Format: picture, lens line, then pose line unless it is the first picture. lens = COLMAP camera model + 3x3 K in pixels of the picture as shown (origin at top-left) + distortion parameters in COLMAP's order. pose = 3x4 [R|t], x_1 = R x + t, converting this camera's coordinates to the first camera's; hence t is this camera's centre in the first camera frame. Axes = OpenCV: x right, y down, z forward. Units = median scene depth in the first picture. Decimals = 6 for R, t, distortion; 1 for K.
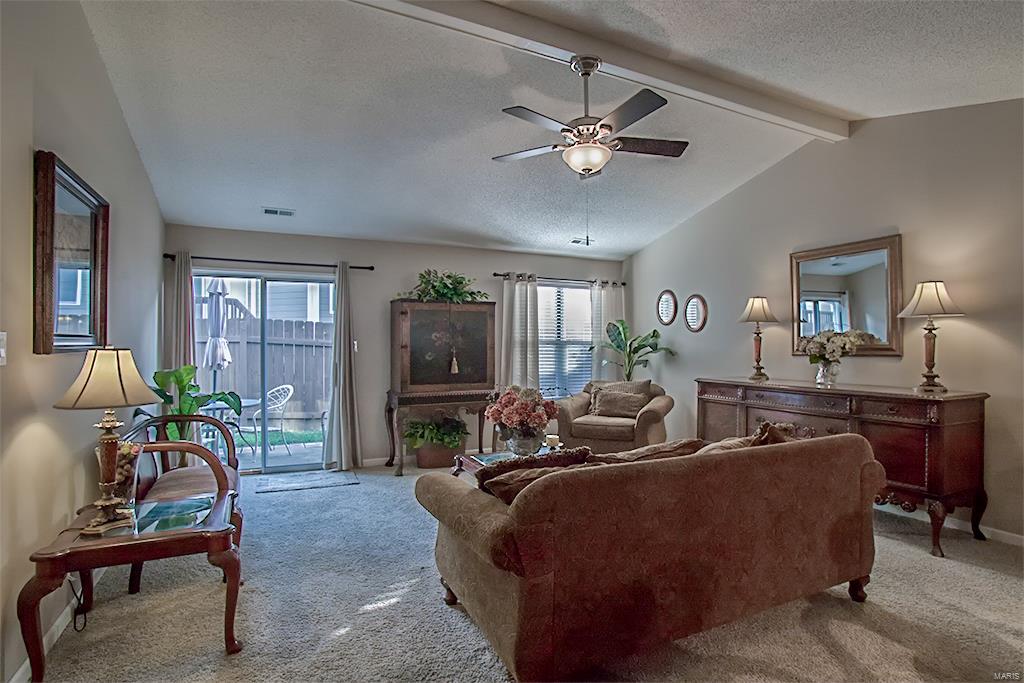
lens RADIAL K [[513.4, 0, 504.9], [0, 513.4, 344.9], [0, 0, 1]] dist [-0.063845, 0.026346]
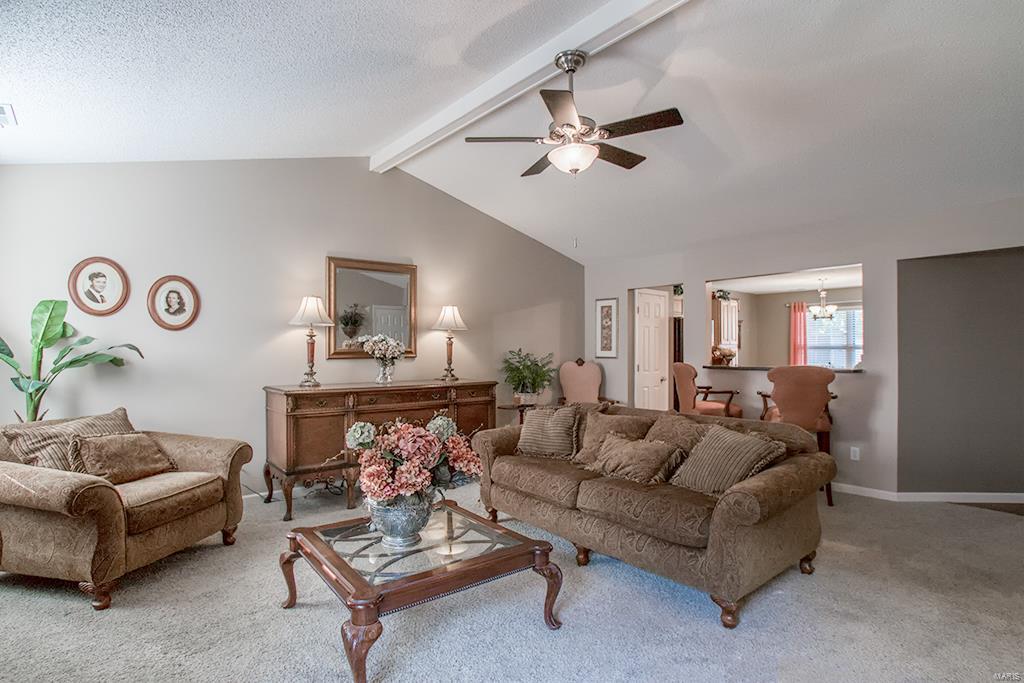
lens RADIAL K [[513.4, 0, 513.0], [0, 513.4, 343.7], [0, 0, 1]] dist [-0.063845, 0.026346]
pose [[-0.258969, 0.005804, 0.965868, -0.410587], [-0.001437, 0.999979, -0.006395, -0.002964], [-0.965884, -0.003044, -0.258955, 0.761680]]
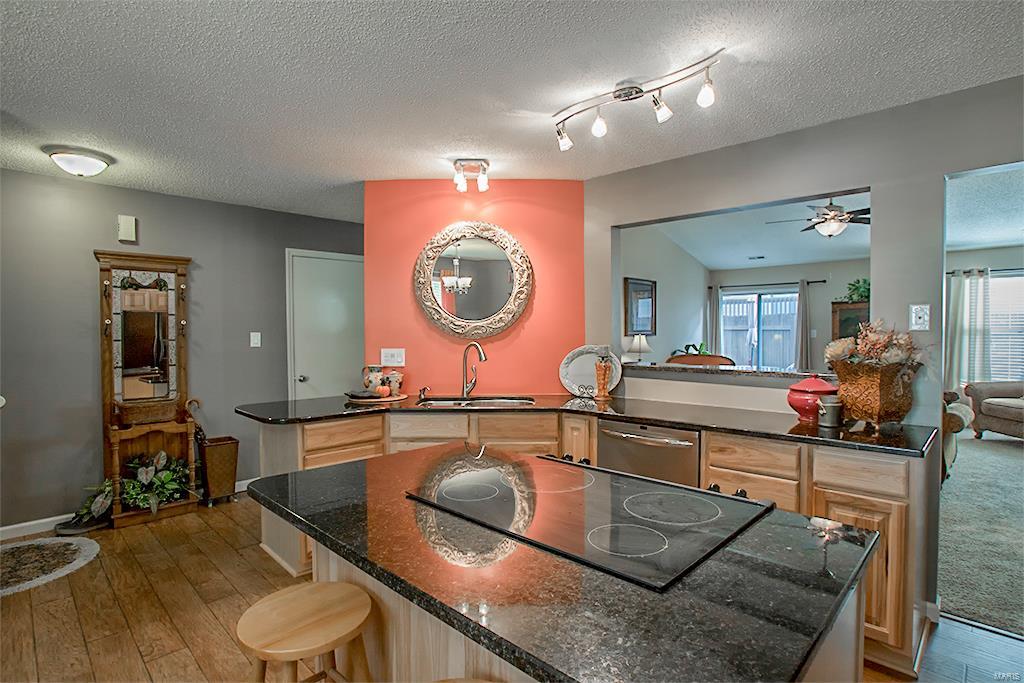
lens RADIAL K [[513.4, 0, 509.8], [0, 513.4, 339.4], [0, 0, 1]] dist [-0.063845, 0.026346]
pose [[0.345039, 0.009618, -0.938539, 0.777700], [0.005928, 0.999905, 0.012427, -0.006902], [0.938570, -0.009852, 0.344949, -0.346767]]
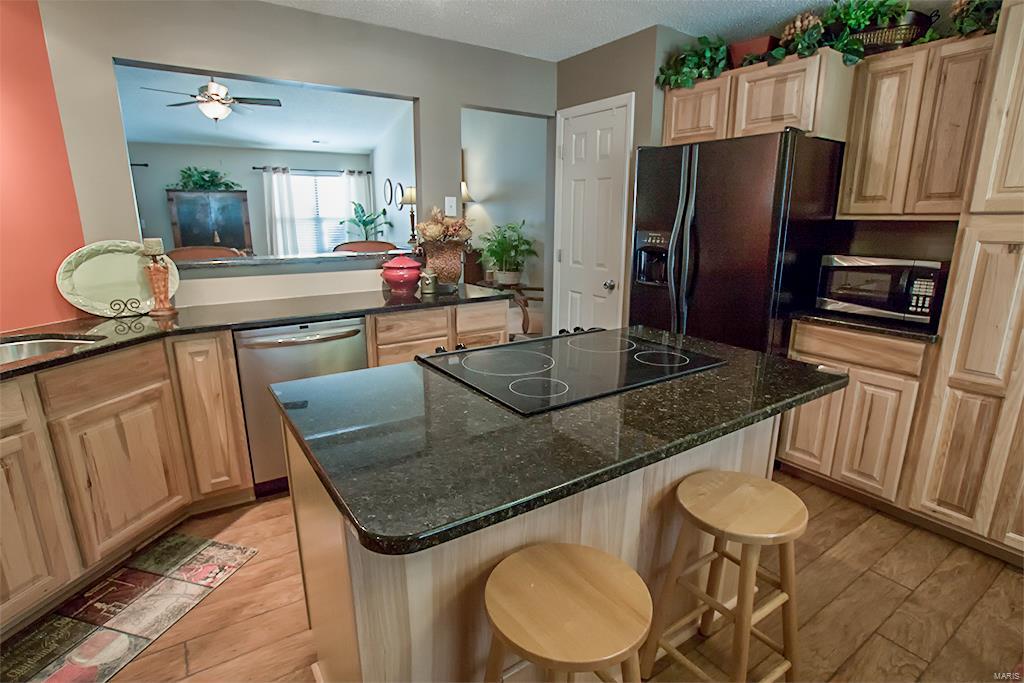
lens RADIAL K [[513.4, 0, 509.8], [0, 513.4, 344.4], [0, 0, 1]] dist [-0.063845, 0.026346]
pose [[0.989570, -0.037317, 0.139134, 0.482827], [0.002524, 0.970207, 0.242266, -0.006861], [-0.144029, -0.239388, 0.960182, -0.506716]]
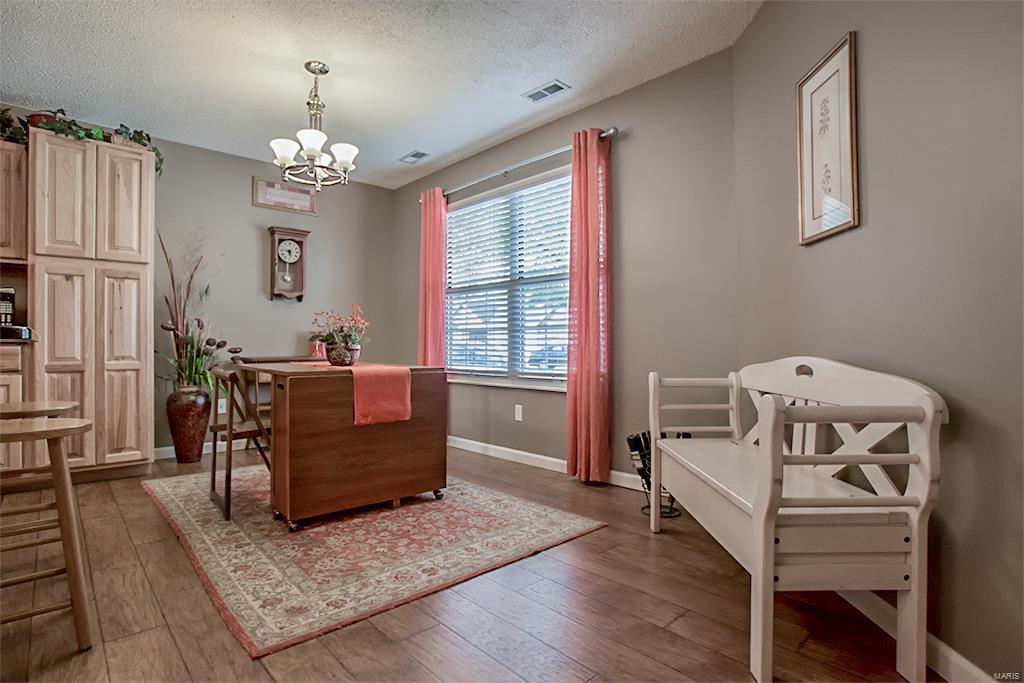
lens RADIAL K [[513.4, 0, 515.9], [0, 513.4, 343.7], [0, 0, 1]] dist [-0.063845, 0.026346]
pose [[-0.303848, -0.000011, 0.952721, 0.205356], [-0.004153, 0.999991, -0.001313, 0.081149], [-0.952711, -0.004355, -0.303845, -0.522440]]
